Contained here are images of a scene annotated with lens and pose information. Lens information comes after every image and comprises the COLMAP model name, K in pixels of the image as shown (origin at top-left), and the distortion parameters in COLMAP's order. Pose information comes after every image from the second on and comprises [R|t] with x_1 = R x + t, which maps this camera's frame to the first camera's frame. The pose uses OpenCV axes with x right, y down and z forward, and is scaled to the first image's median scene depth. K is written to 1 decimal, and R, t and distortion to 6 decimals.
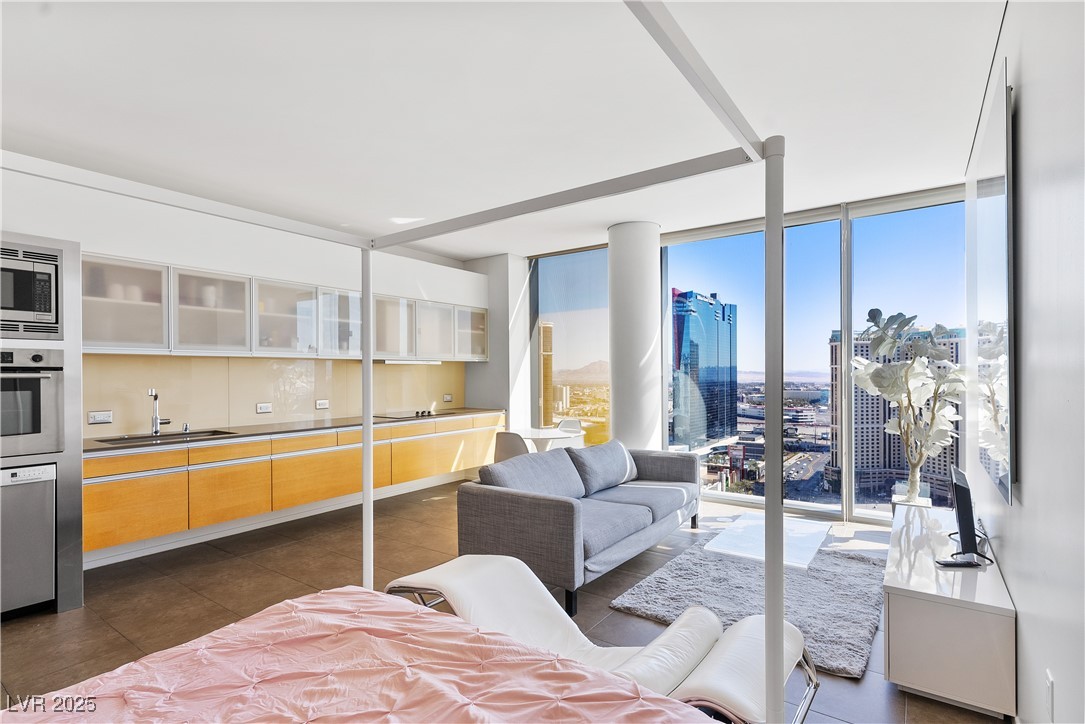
lens RADIAL K [[522.5, 0, 538.3], [0, 522.5, 376.3], [0, 0, 1]] dist [0.012435, -0.005097]
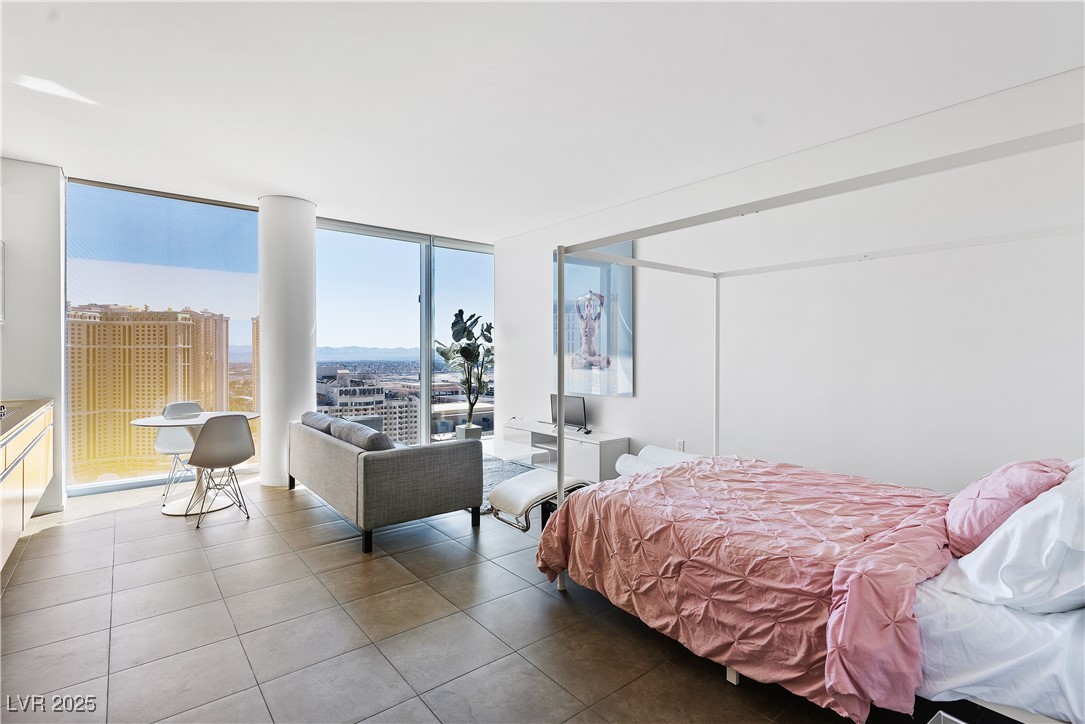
lens RADIAL K [[522.5, 0, 547.2], [0, 522.5, 355.3], [0, 0, 1]] dist [0.012435, -0.005097]
pose [[0.258009, 0.003689, 0.966135, -0.835937], [0.001218, 0.999991, -0.004144, 0.017593], [-0.966142, 0.002246, 0.258002, 0.334087]]
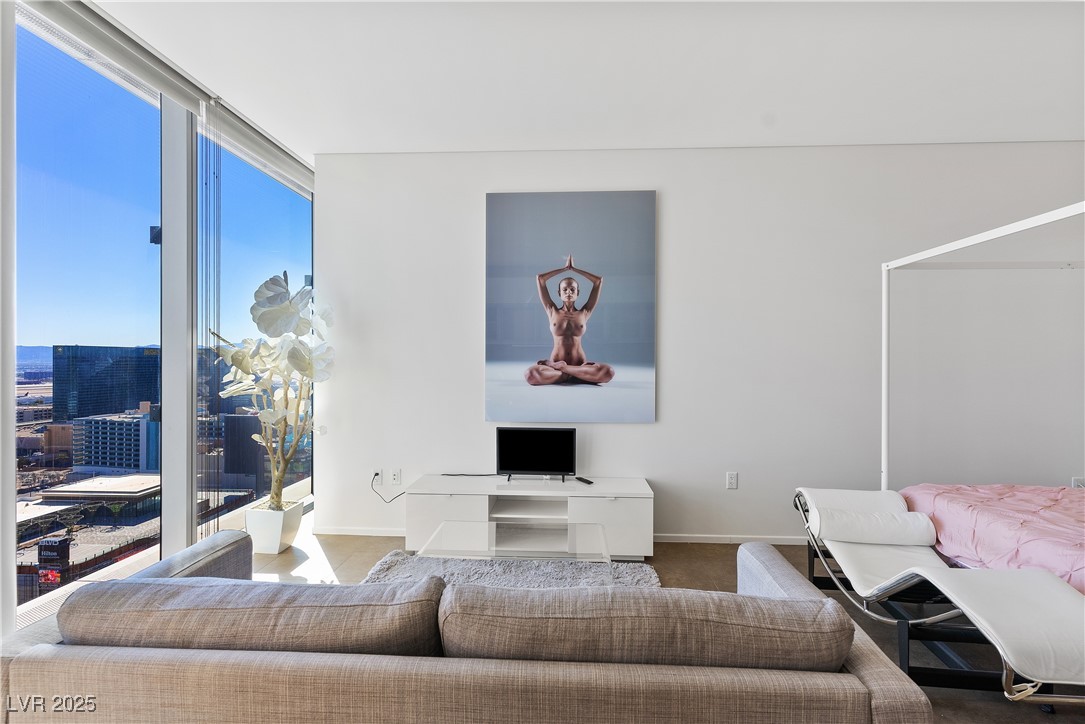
lens RADIAL K [[522.5, 0, 550.4], [0, 522.5, 362.3], [0, 0, 1]] dist [0.012435, -0.005097]
pose [[-0.546169, 0.003013, 0.837669, -0.235865], [0.003461, 0.999993, -0.001340, 0.010562], [-0.837668, 0.002167, -0.546176, 1.098696]]
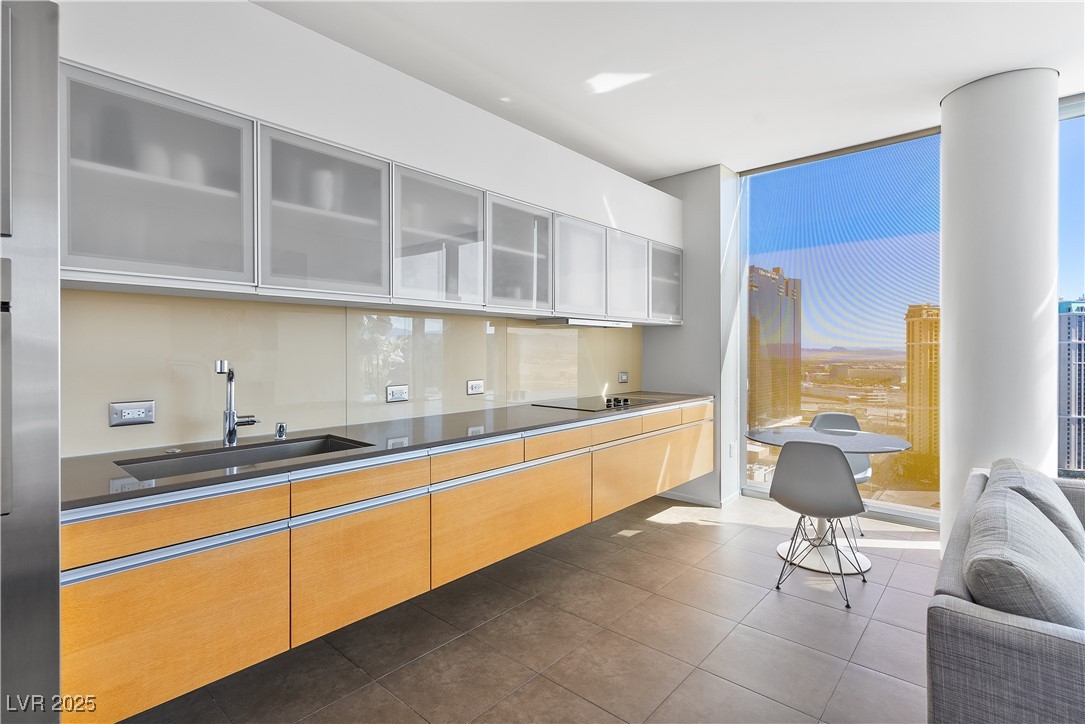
lens RADIAL K [[522.5, 0, 540.5], [0, 522.5, 354.0], [0, 0, 1]] dist [0.012435, -0.005097]
pose [[0.995391, 0.006673, -0.095667, -0.338886], [-0.006332, 0.999972, 0.003861, 0.012637], [0.095690, -0.003237, 0.995406, 0.466711]]
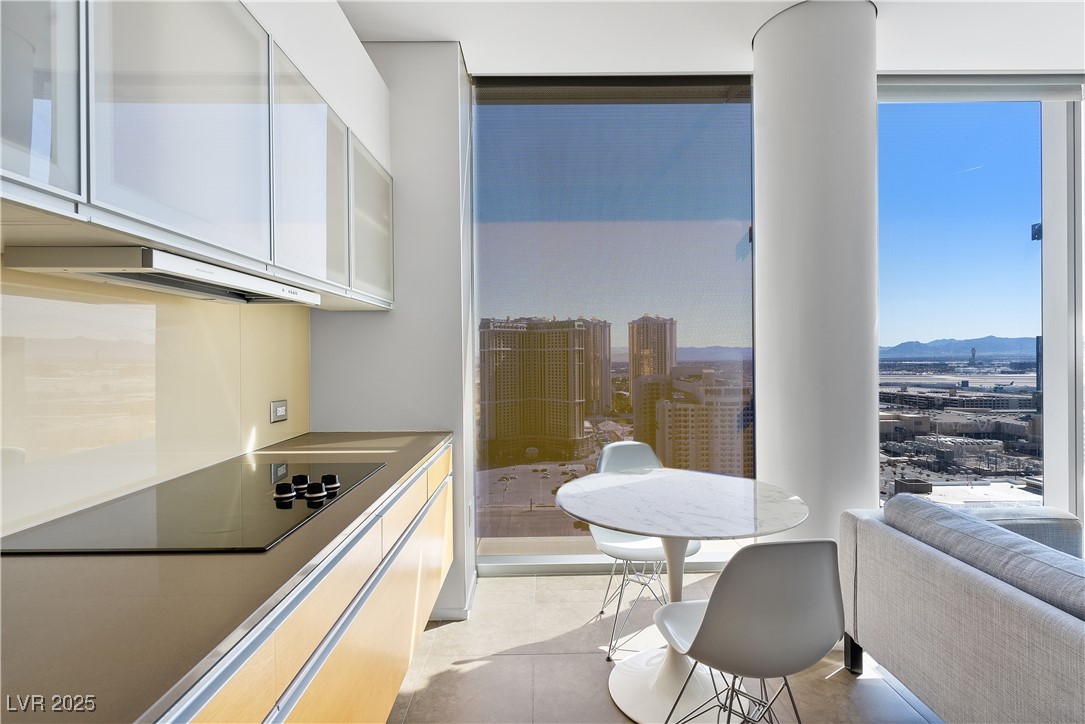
lens RADIAL K [[522.5, 0, 544.4], [0, 522.5, 359.5], [0, 0, 1]] dist [0.012435, -0.005097]
pose [[0.802984, -0.006953, 0.595959, -0.372729], [0.007126, 0.999972, 0.002065, 0.012774], [-0.595957, 0.002588, 0.803012, 0.970183]]
